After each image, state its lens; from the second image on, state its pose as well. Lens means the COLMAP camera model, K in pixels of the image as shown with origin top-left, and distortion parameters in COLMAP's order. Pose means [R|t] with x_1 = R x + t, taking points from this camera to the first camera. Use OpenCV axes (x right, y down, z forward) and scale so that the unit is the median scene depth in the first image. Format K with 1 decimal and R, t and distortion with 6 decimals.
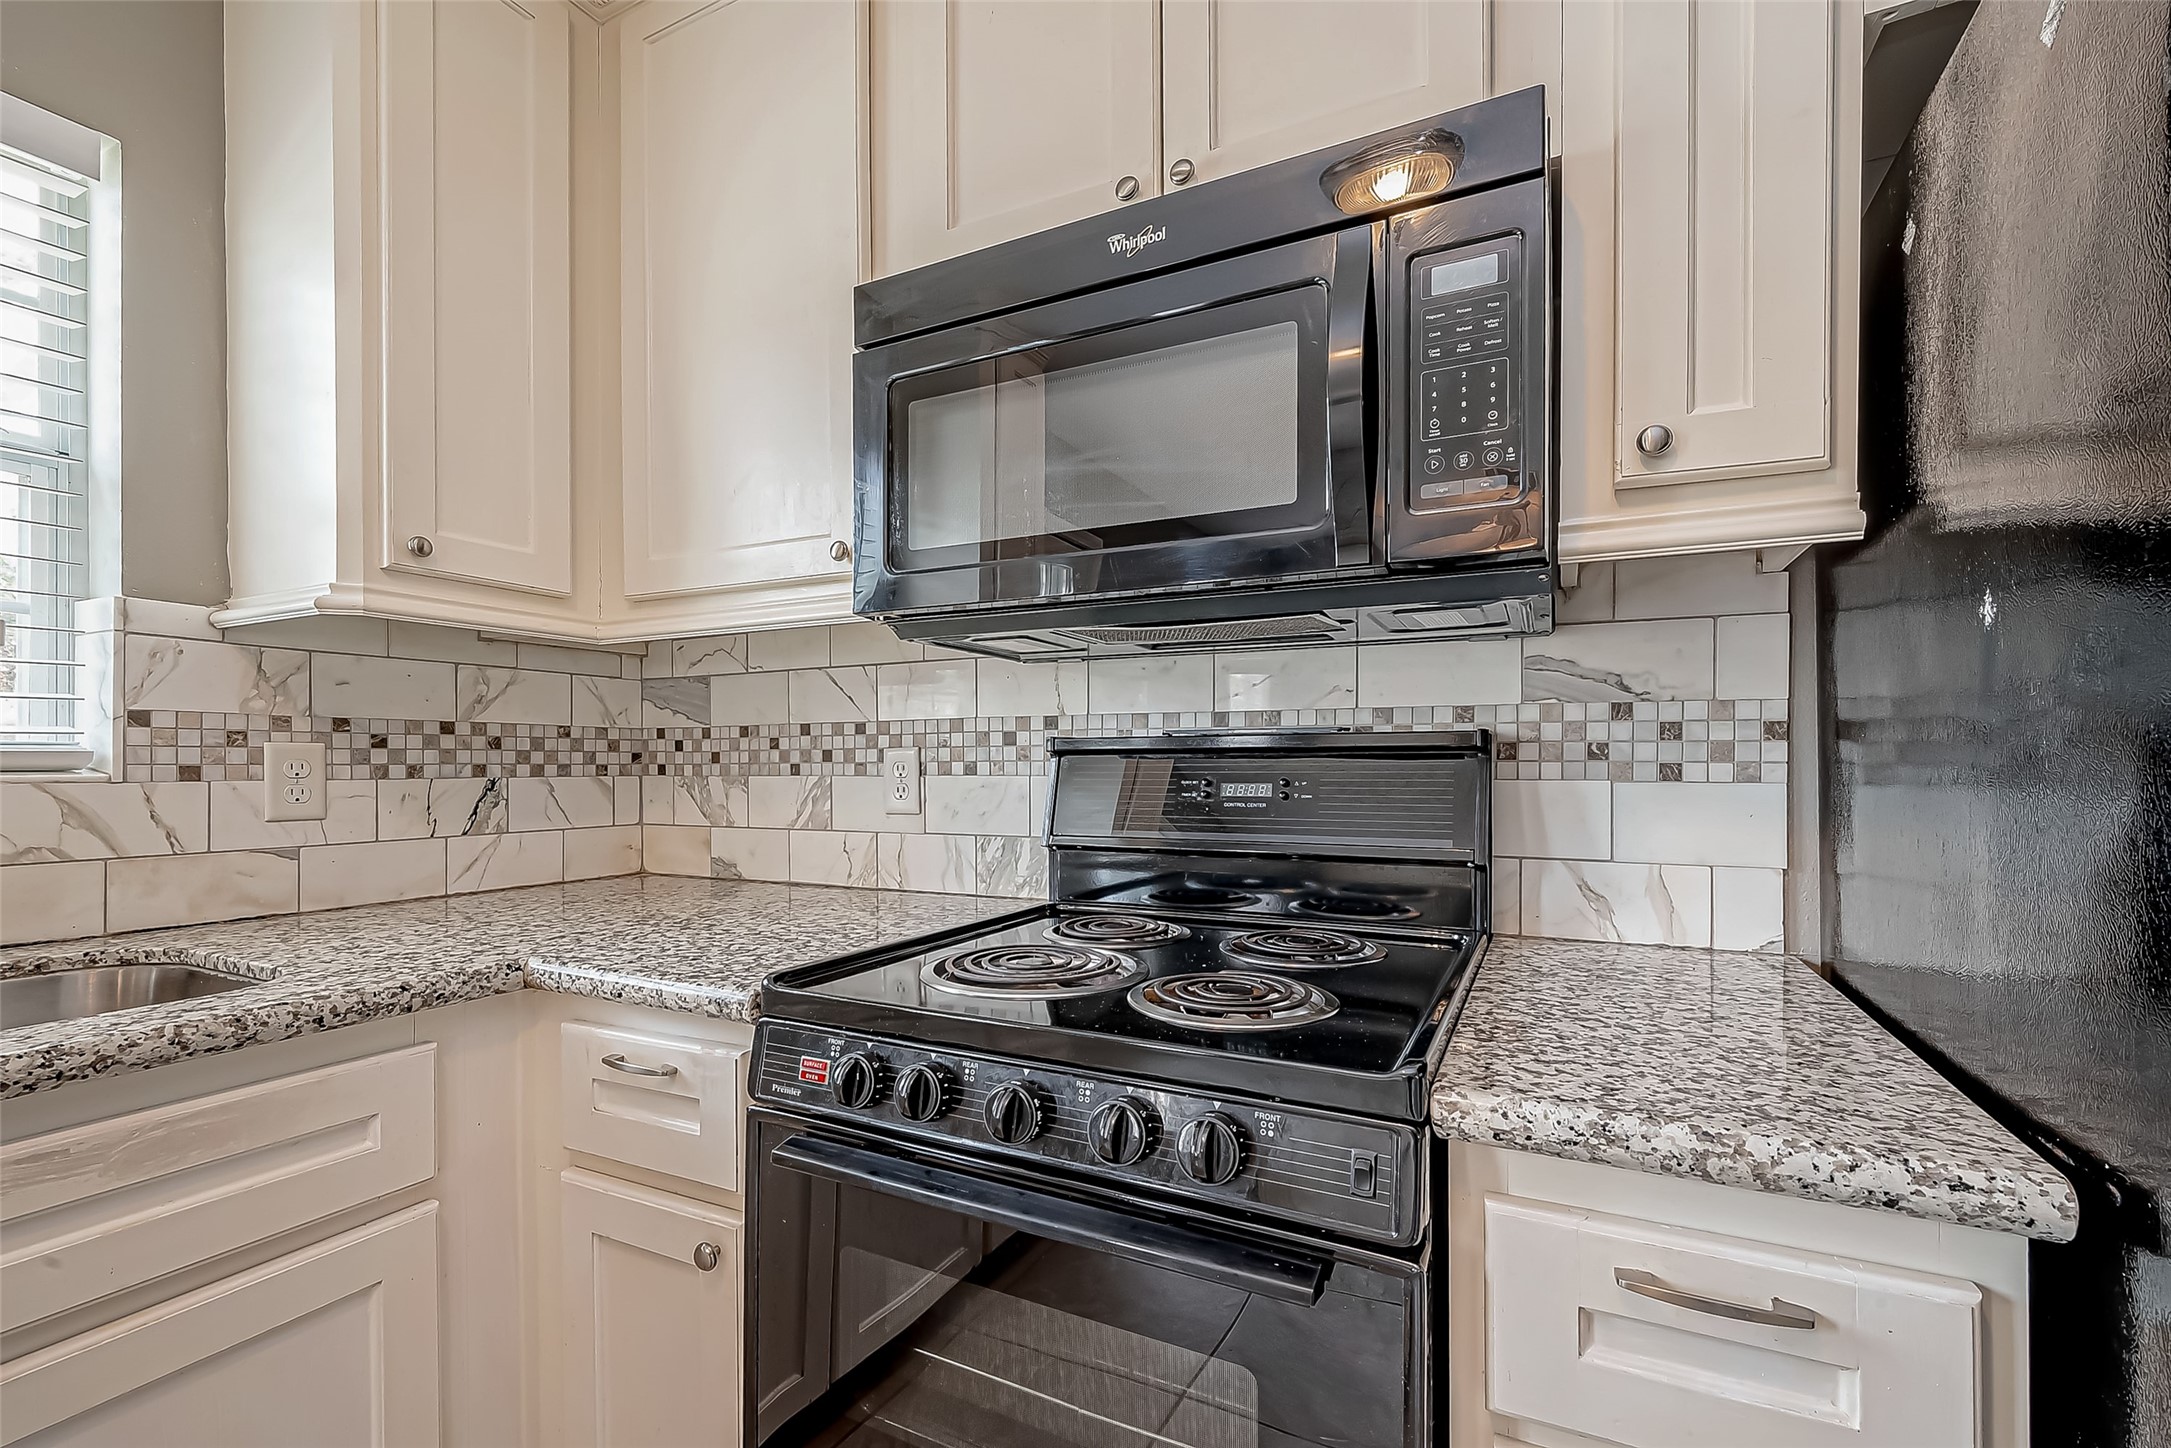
lens RADIAL K [[891.2, 0, 1101.2], [0, 891.2, 770.2], [0, 0, 1]] dist [-0.003939, -0.000210]
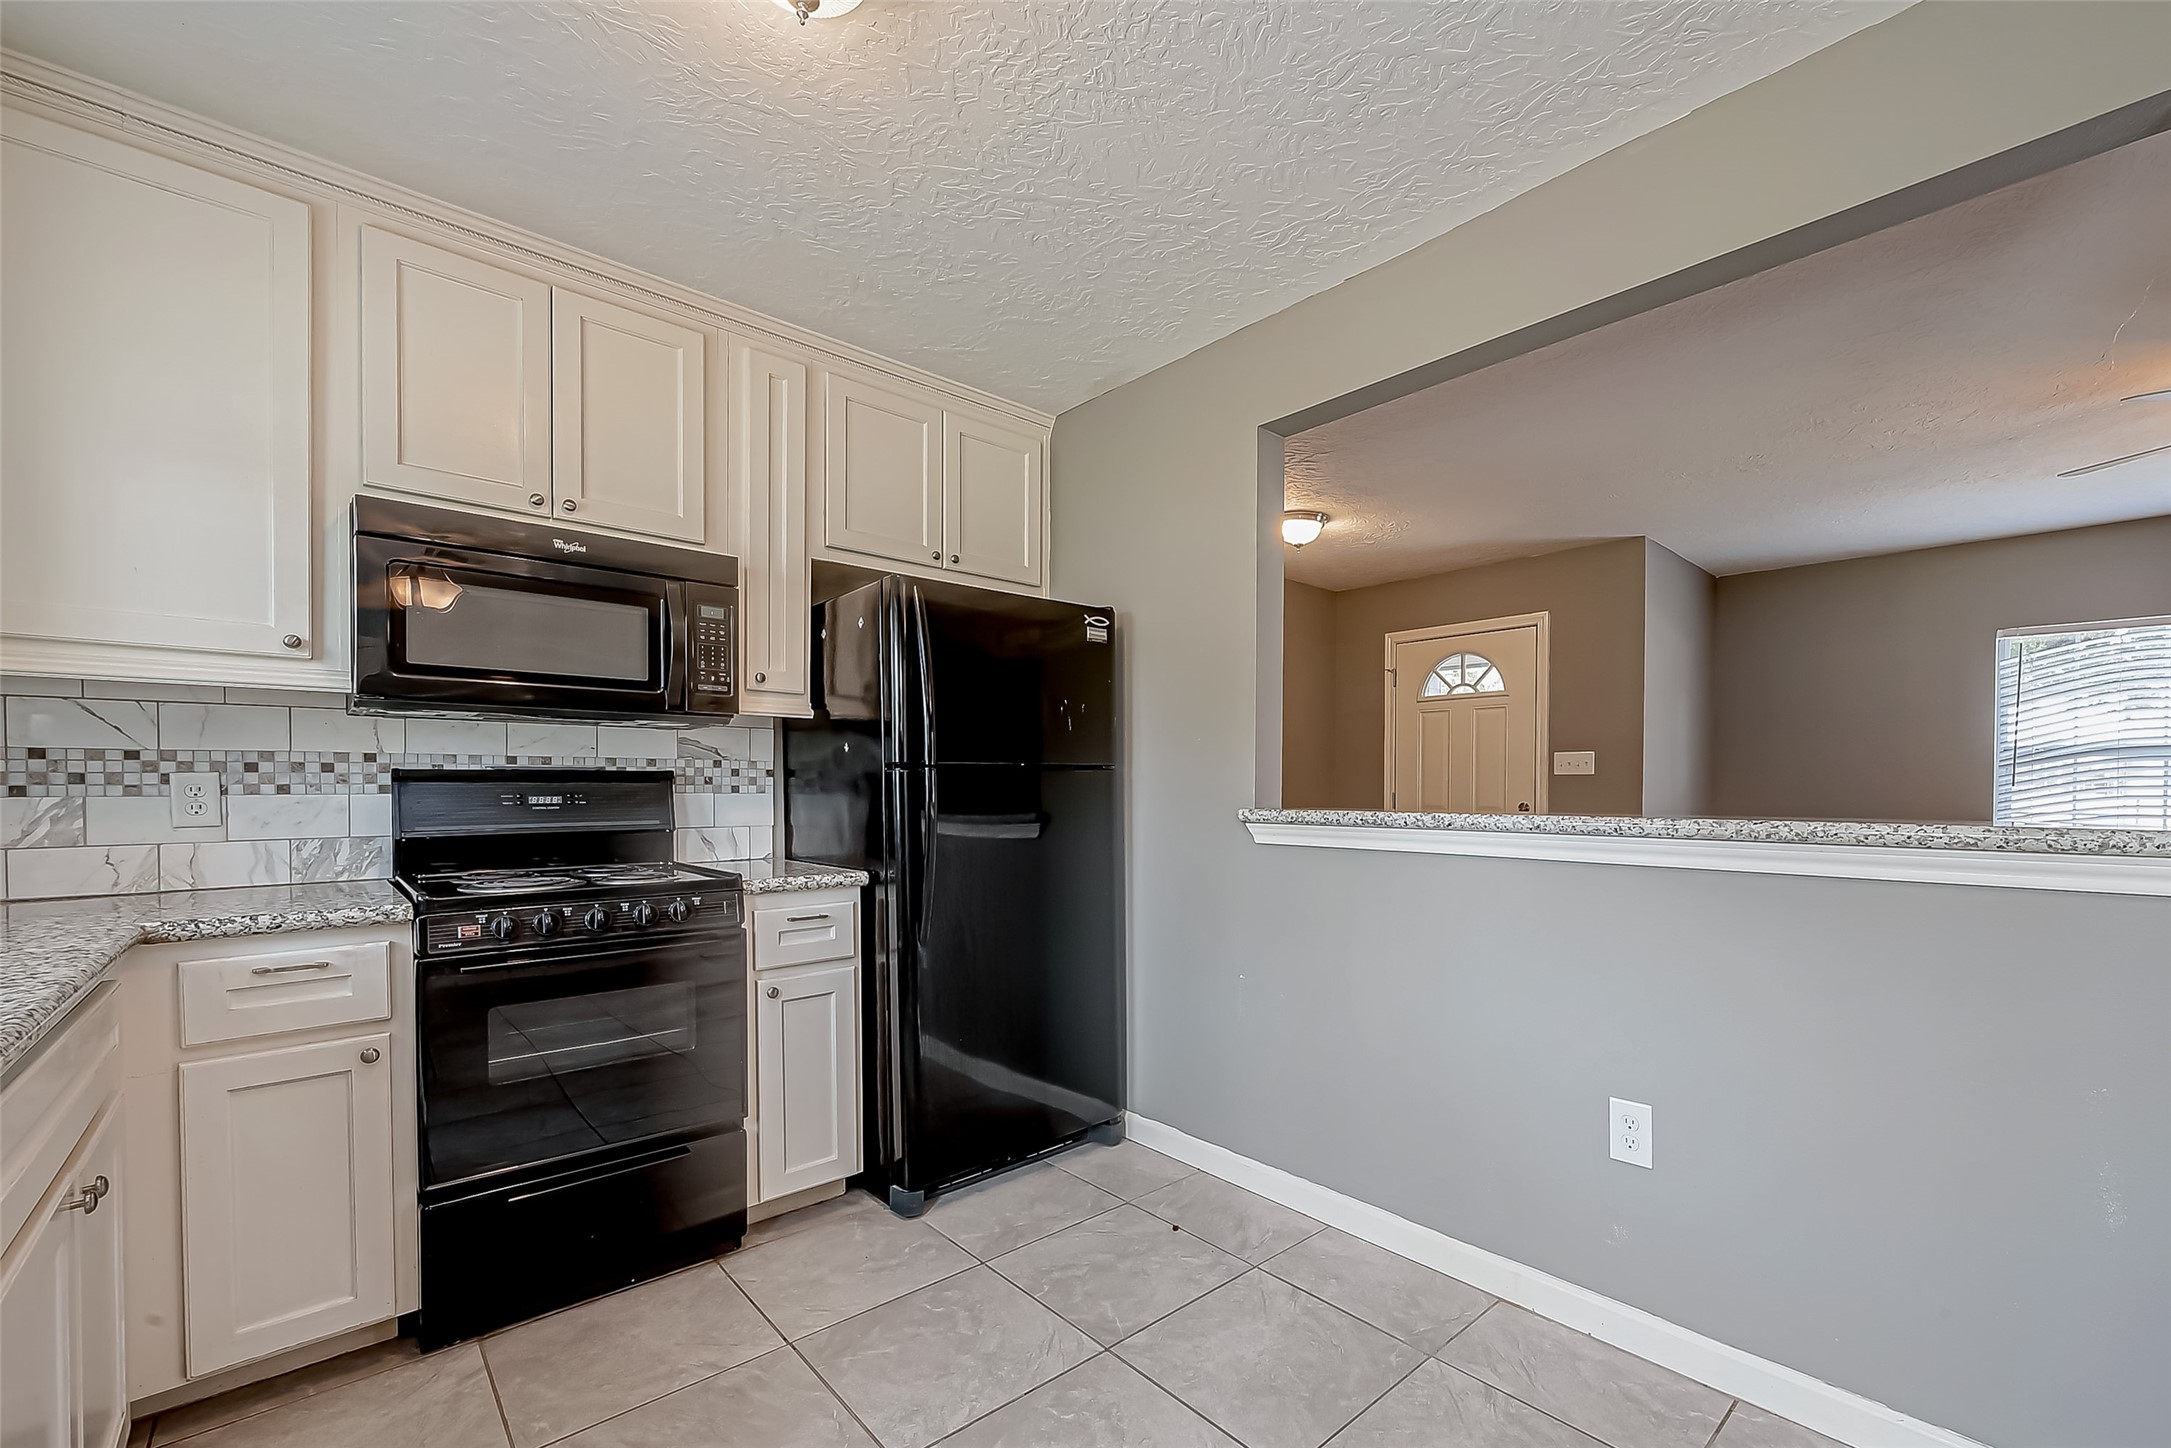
lens RADIAL K [[891.2, 0, 1082.4], [0, 891.2, 795.8], [0, 0, 1]] dist [-0.003939, -0.000210]
pose [[0.398346, -0.009954, 0.917181, -1.167547], [0.006606, 0.999946, 0.007983, 0.006695], [-0.917211, 0.002879, 0.398391, -0.813368]]
